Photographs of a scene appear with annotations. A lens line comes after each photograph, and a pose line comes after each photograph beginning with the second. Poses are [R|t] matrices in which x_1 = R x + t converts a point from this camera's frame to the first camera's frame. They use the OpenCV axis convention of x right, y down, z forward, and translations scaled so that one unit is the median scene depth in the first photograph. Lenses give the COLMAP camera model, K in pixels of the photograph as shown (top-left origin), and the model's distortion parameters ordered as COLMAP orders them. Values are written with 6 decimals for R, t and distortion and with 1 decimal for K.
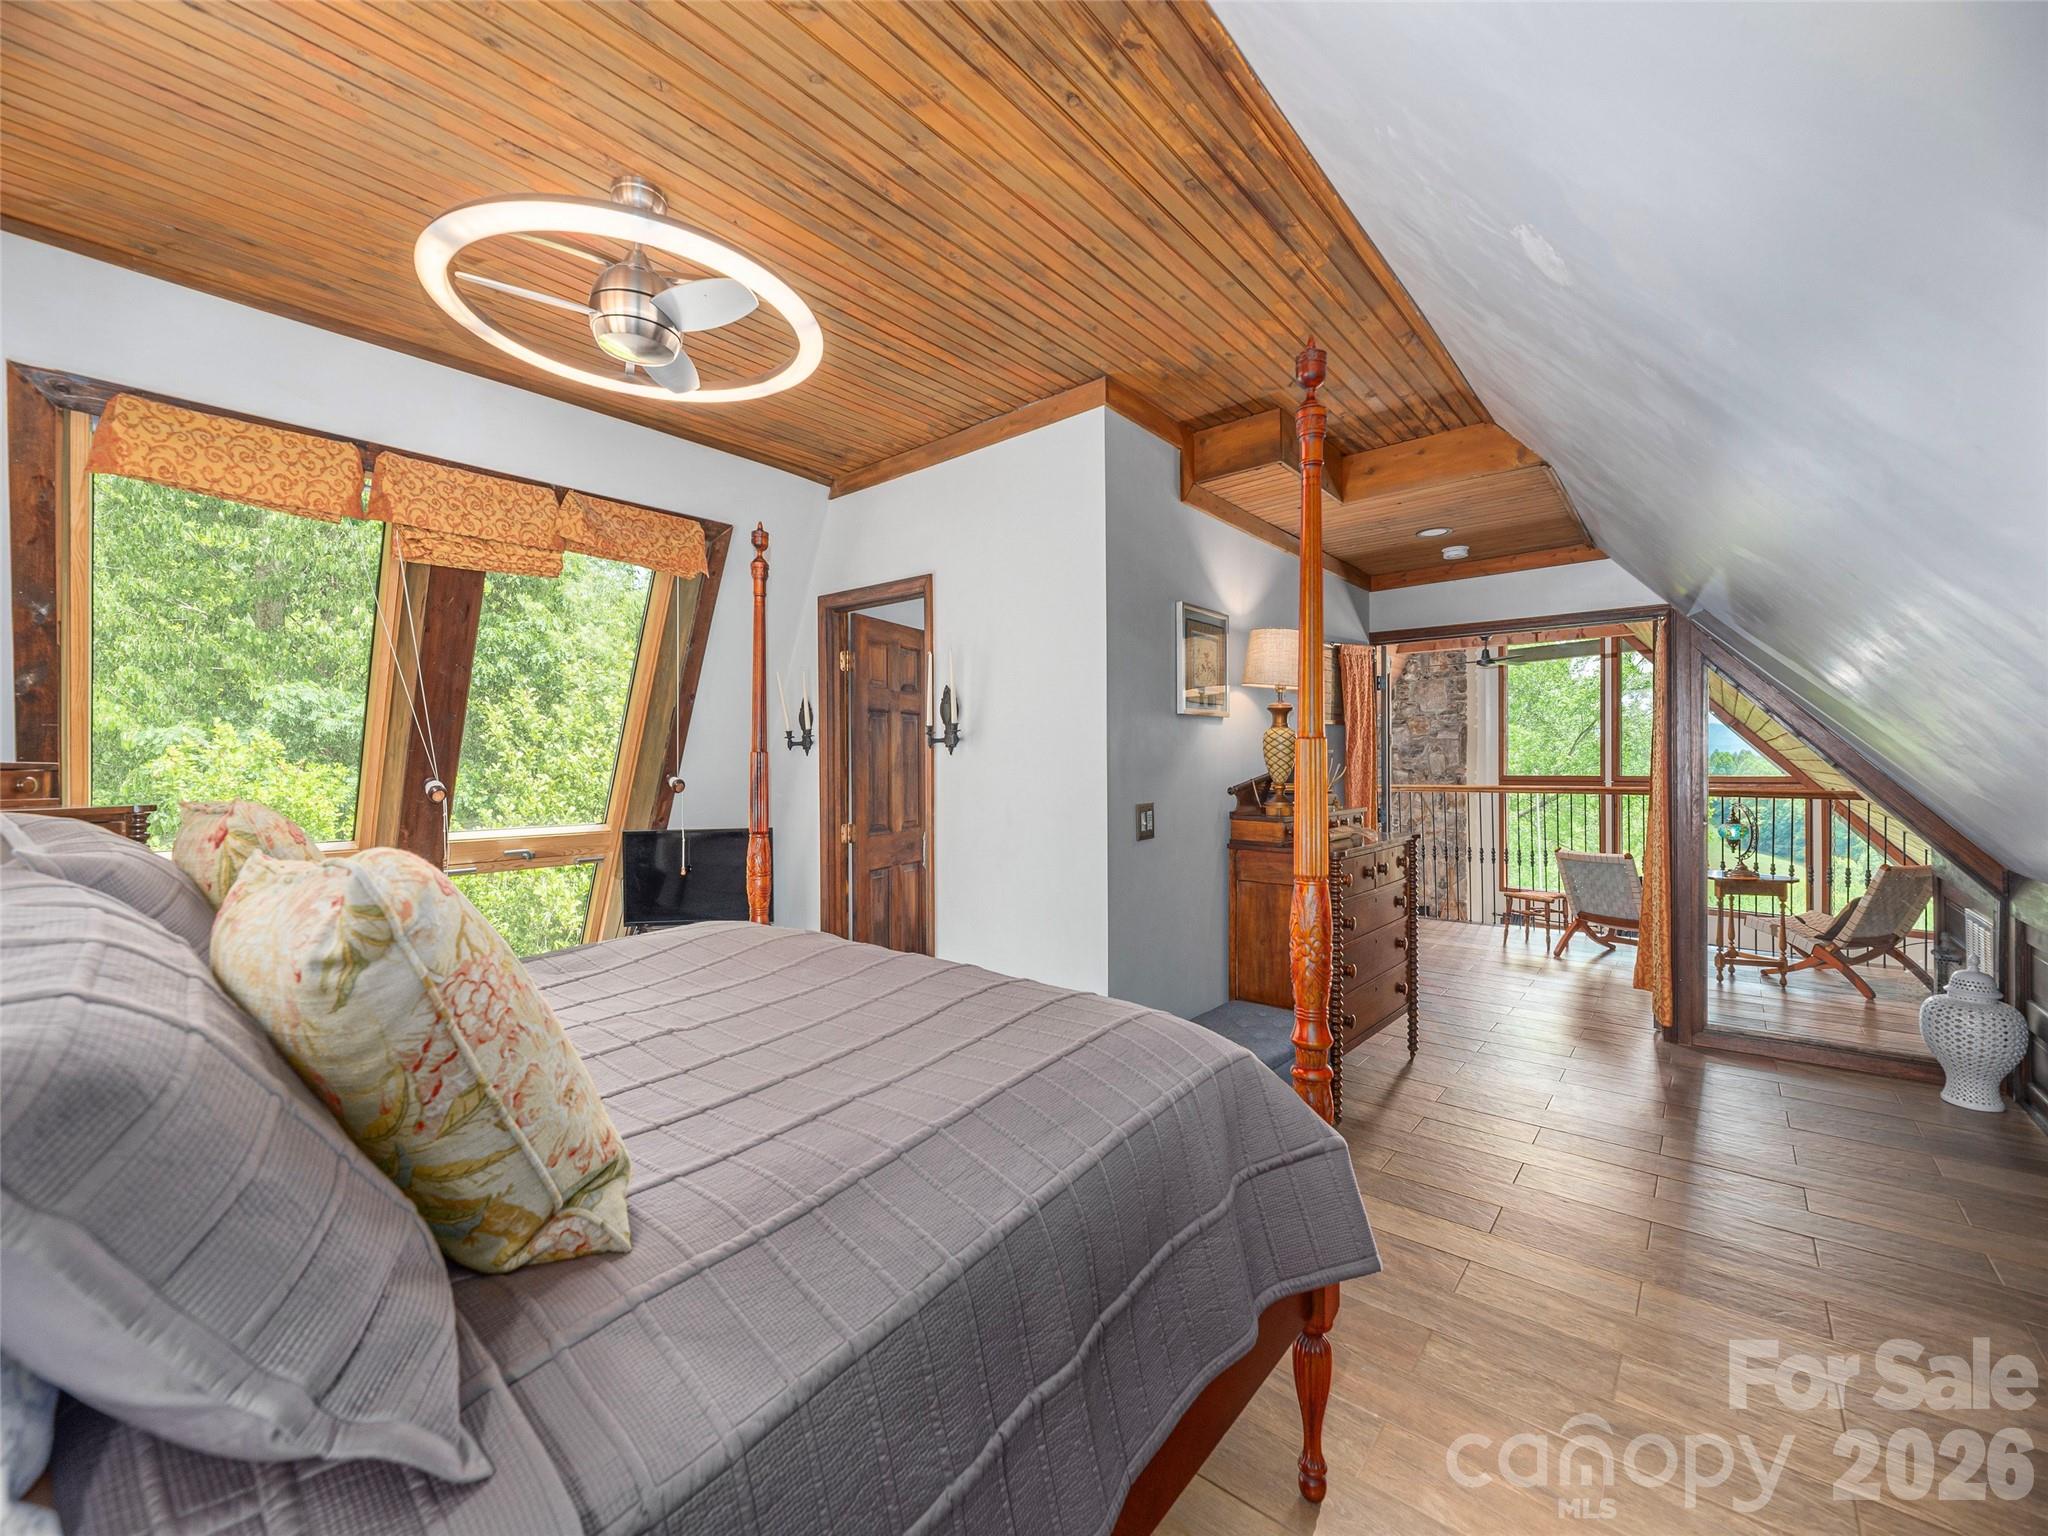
lens RADIAL K [[830.4, 0, 1024.3], [0, 830.4, 762.0], [0, 0, 1]] dist [-0.003790, 0.001093]
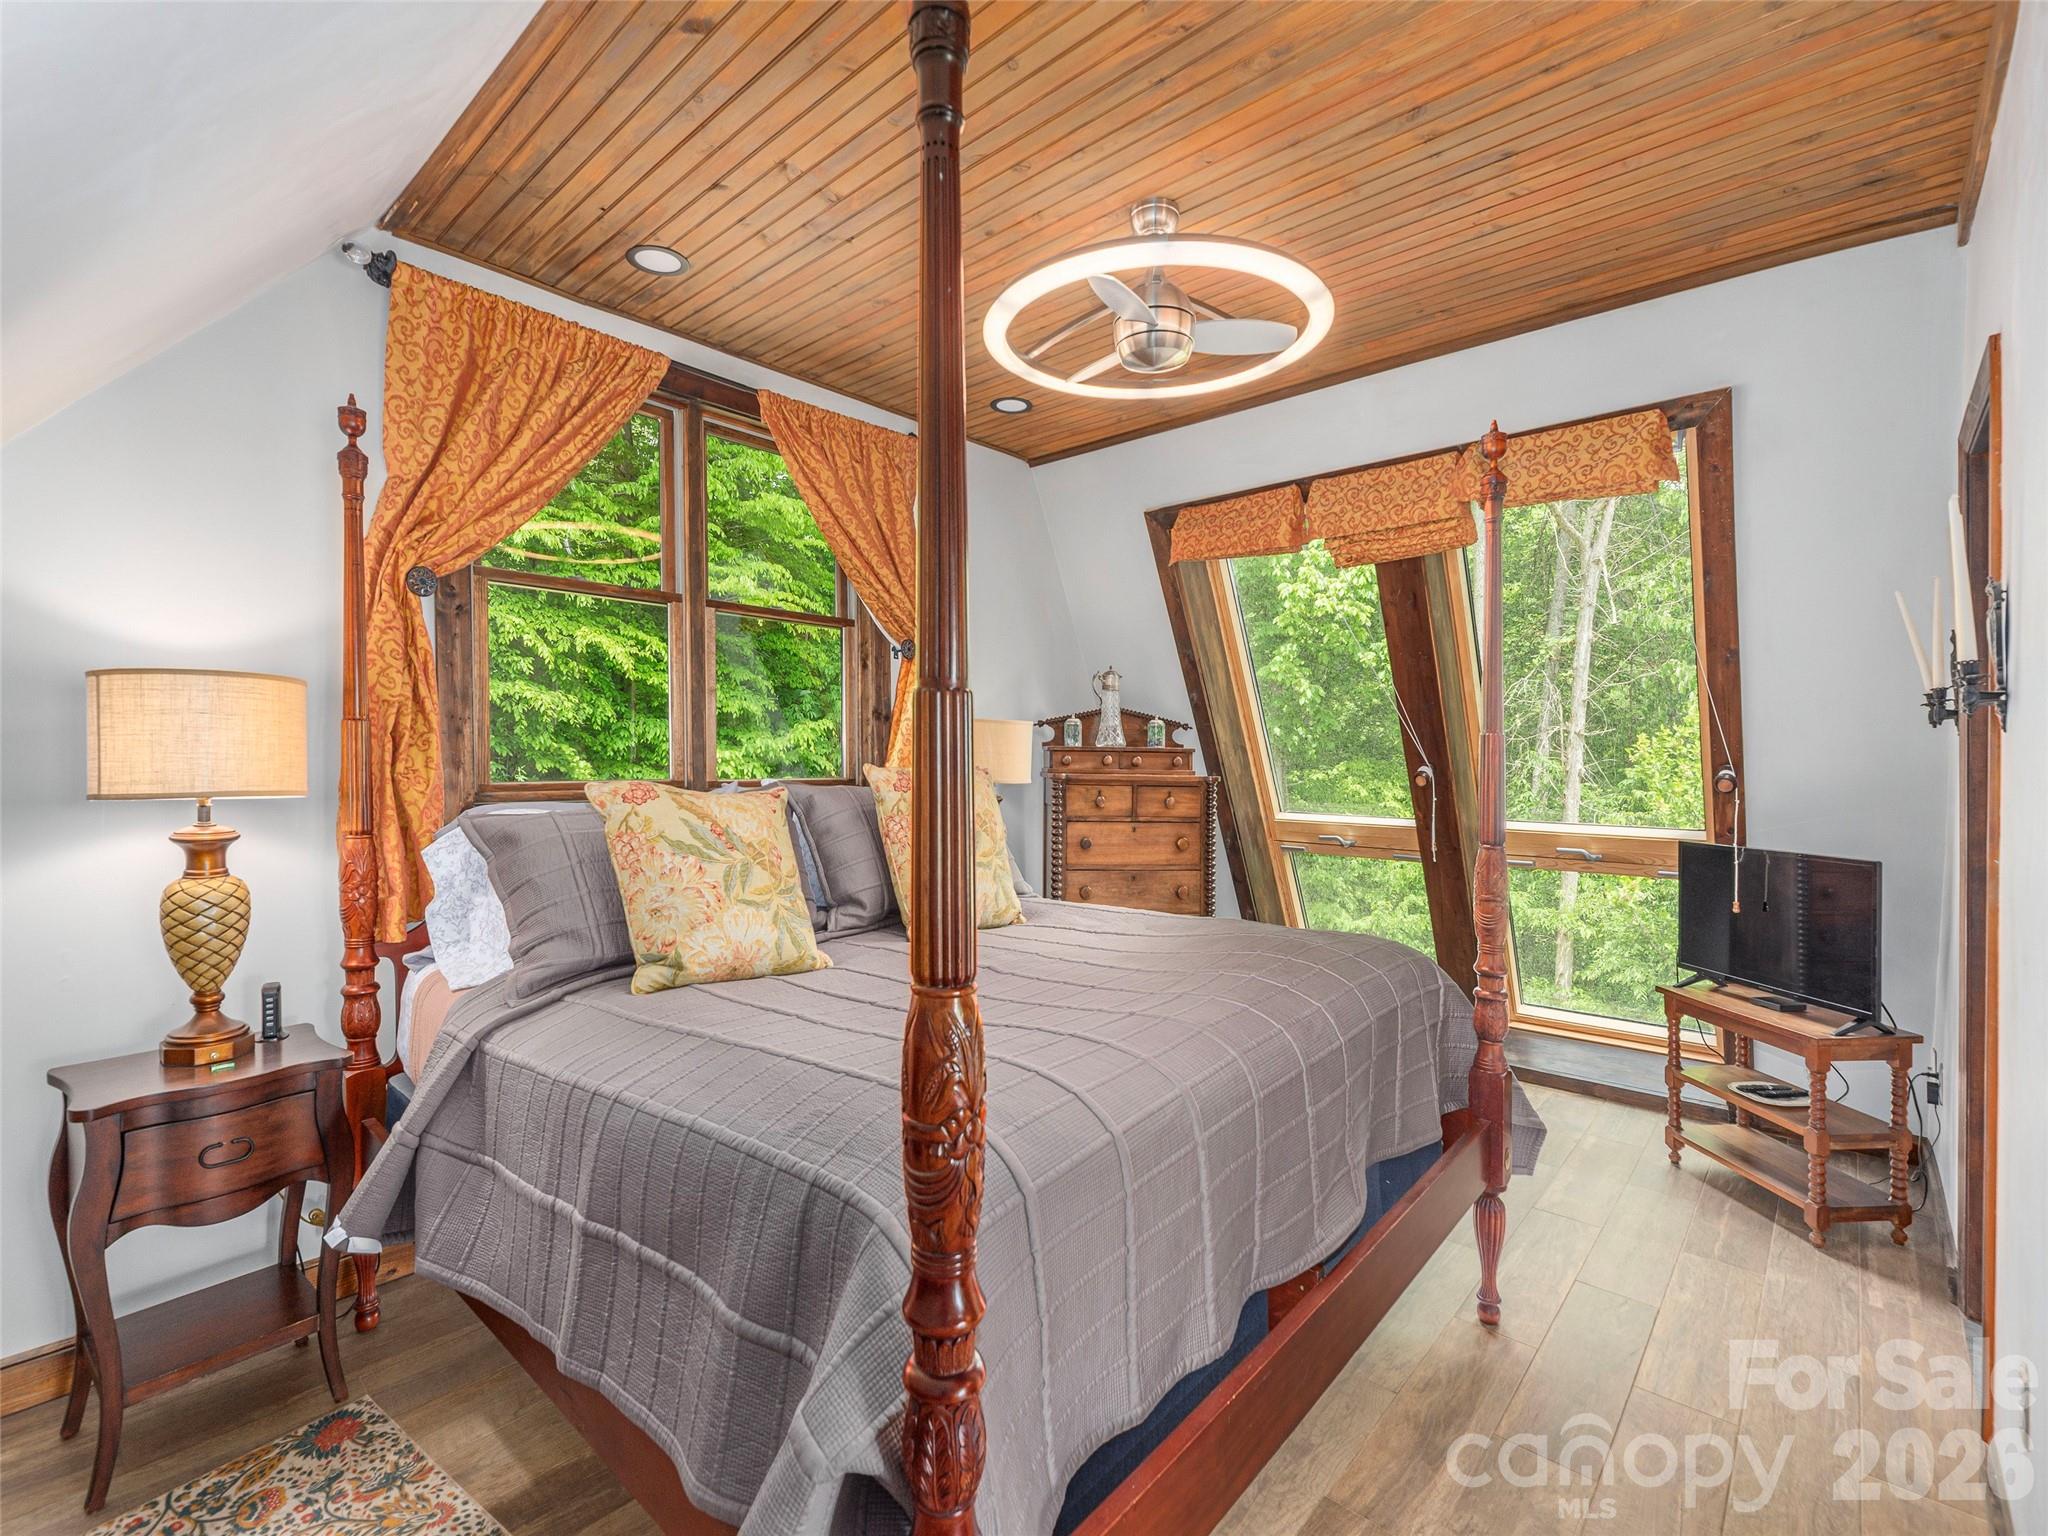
lens RADIAL K [[921.8, 0, 1035.1], [0, 921.8, 763.5], [0, 0, 1]] dist [-0.000946, -0.000081]
pose [[-0.025871, 0.015086, -0.999551, 0.540501], [-0.002348, 0.999882, 0.015152, 0.003146], [0.999663, 0.002739, -0.025833, 0.650779]]
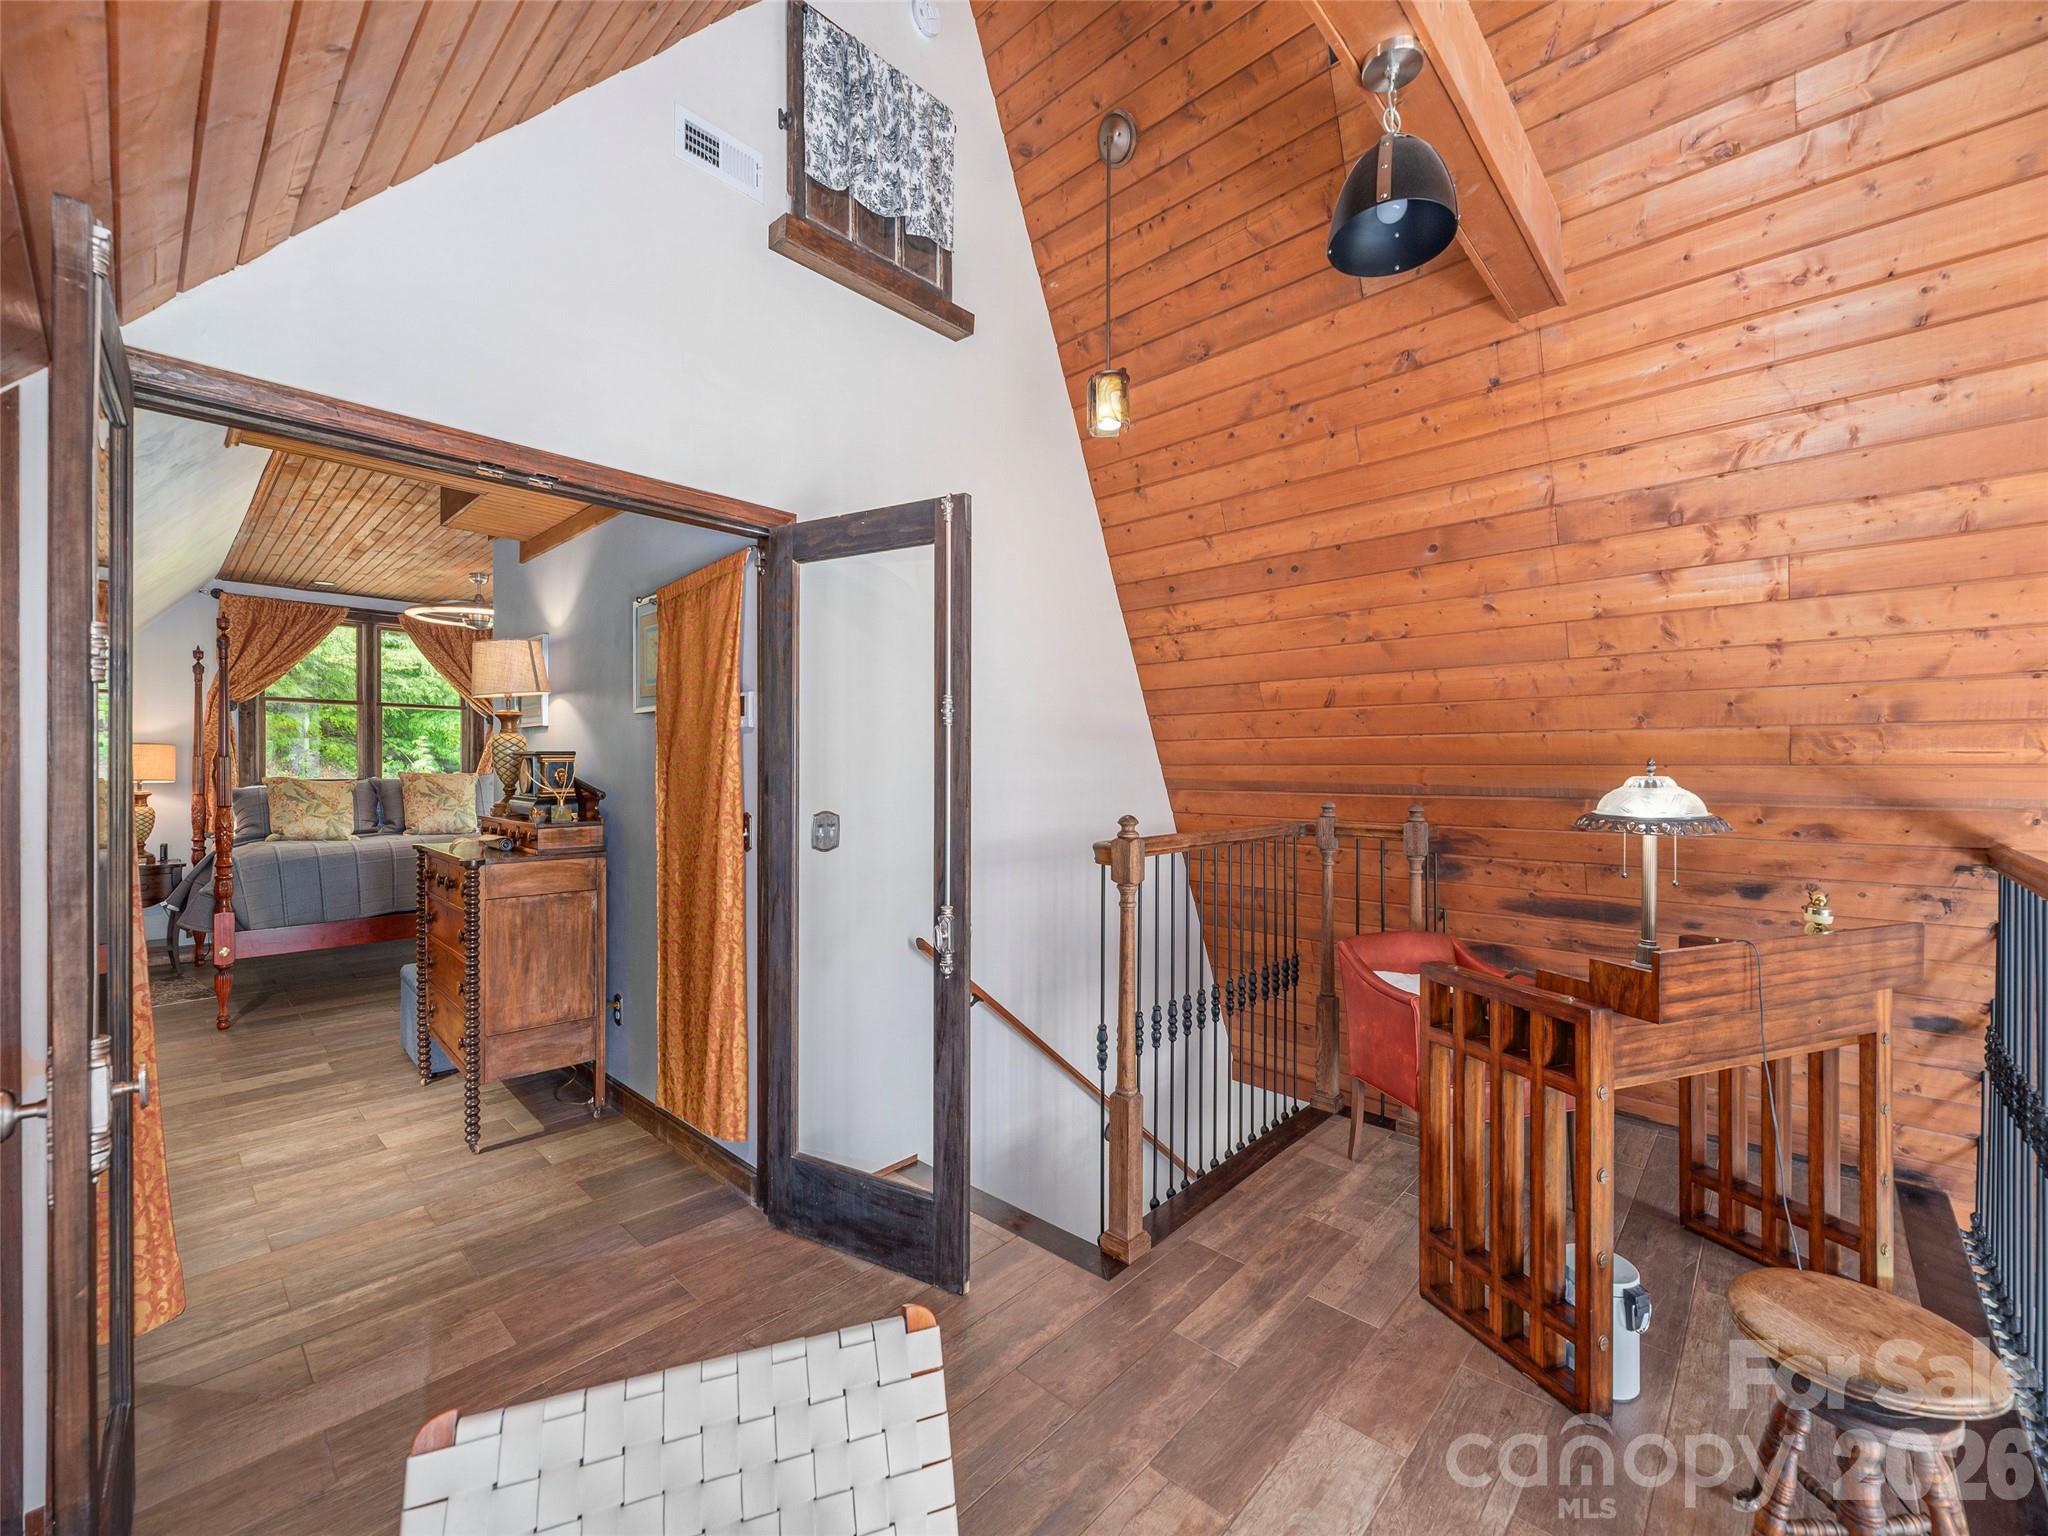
lens RADIAL K [[830.4, 0, 1023.0], [0, 830.4, 770.1], [0, 0, 1]] dist [-0.003790, 0.001093]
pose [[-0.044225, 0.008761, -0.998983, 1.728260], [-0.000739, 0.999961, 0.008802, -0.006662], [0.999021, 0.001127, -0.044216, 2.177889]]
